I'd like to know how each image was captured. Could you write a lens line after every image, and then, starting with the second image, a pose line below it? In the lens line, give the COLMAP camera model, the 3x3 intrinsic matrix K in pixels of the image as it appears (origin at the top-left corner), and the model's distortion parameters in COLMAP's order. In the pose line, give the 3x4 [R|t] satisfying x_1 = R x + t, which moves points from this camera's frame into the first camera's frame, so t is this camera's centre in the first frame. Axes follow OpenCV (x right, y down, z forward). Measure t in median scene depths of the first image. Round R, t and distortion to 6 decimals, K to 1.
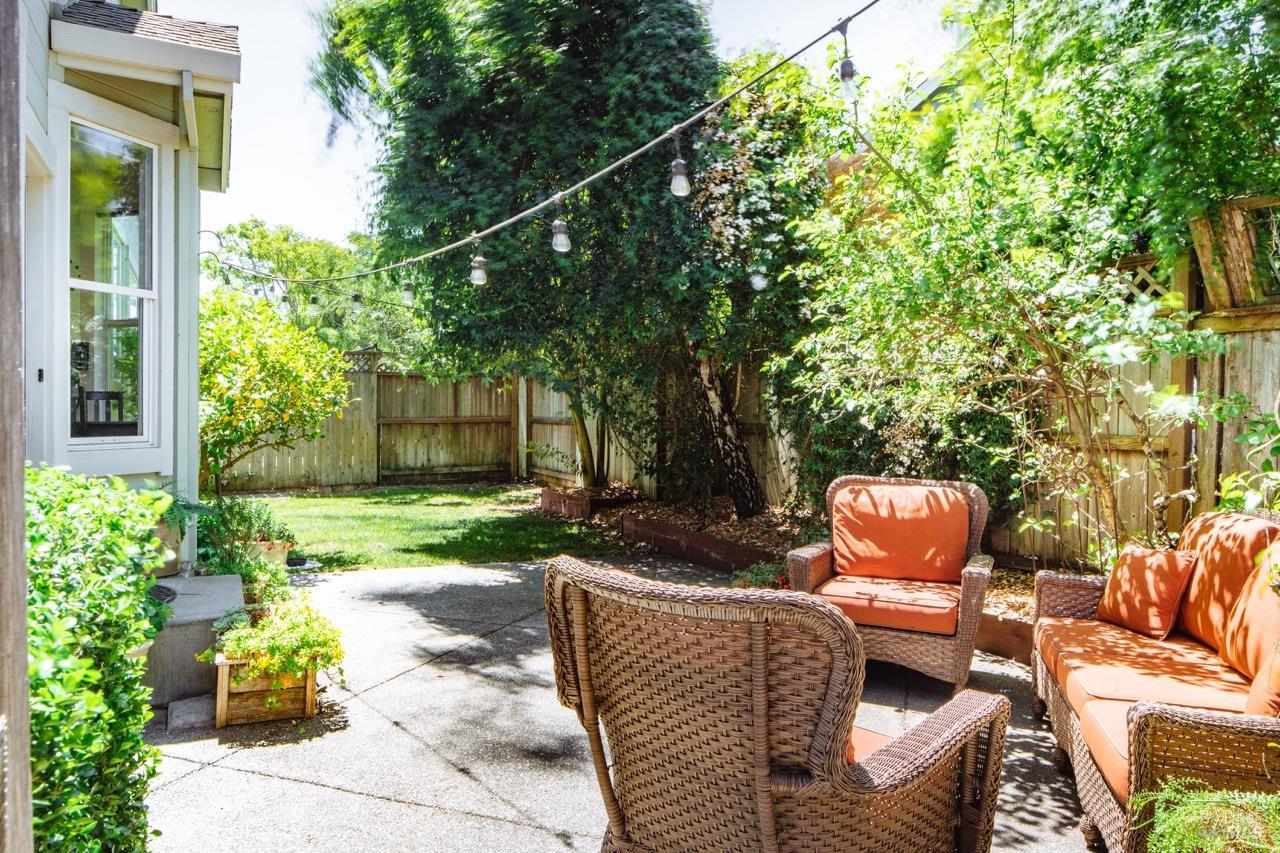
lens RADIAL K [[866.7, 0, 640.0], [0, 866.7, 426.5], [0, 0, 1]] dist [-0.005094, -0.002497]
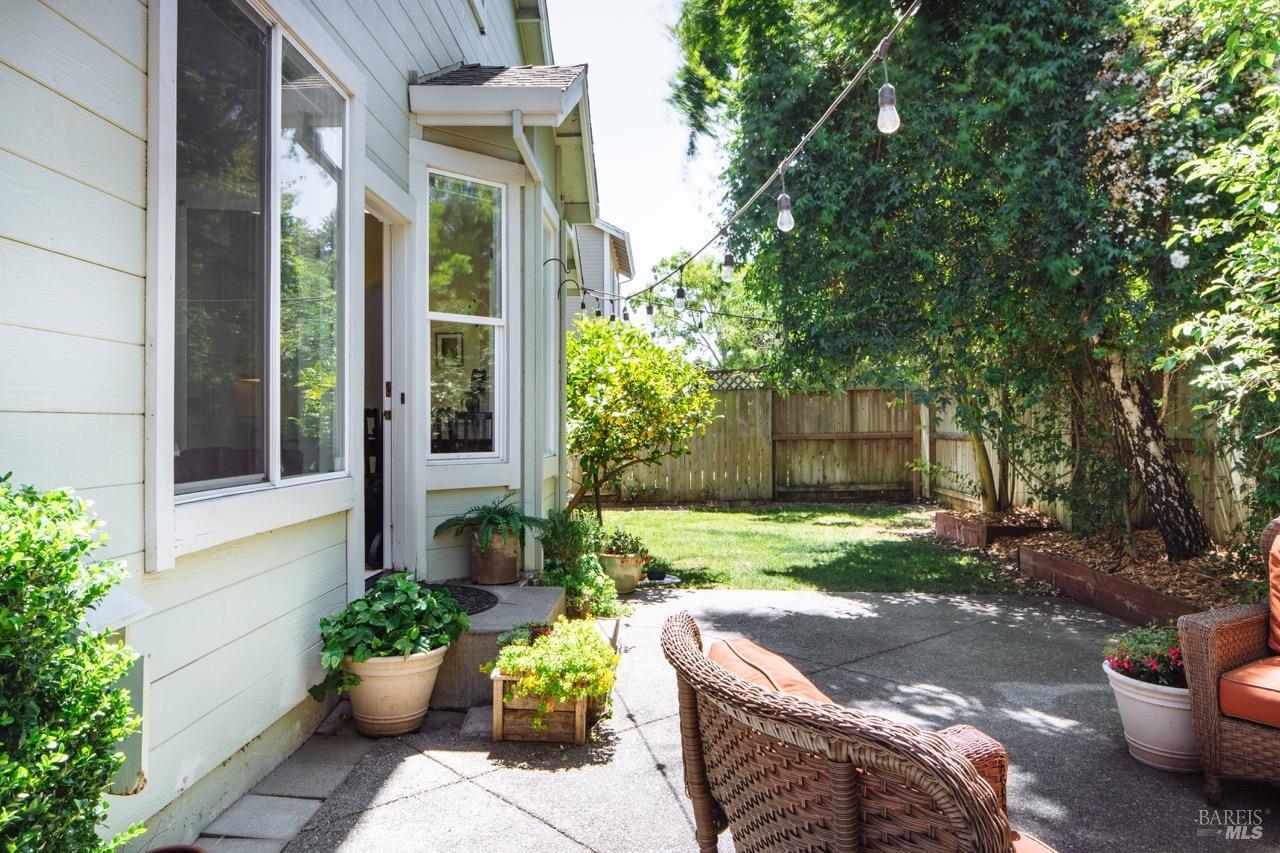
lens RADIAL K [[866.7, 0, 640.0], [0, 866.7, 426.5], [0, 0, 1]] dist [-0.005094, -0.002497]
pose [[0.879947, -0.009301, -0.474981, 0.076596], [0.000533, 0.999827, -0.018591, -0.000840], [0.475072, 0.016106, 0.879799, 0.093864]]
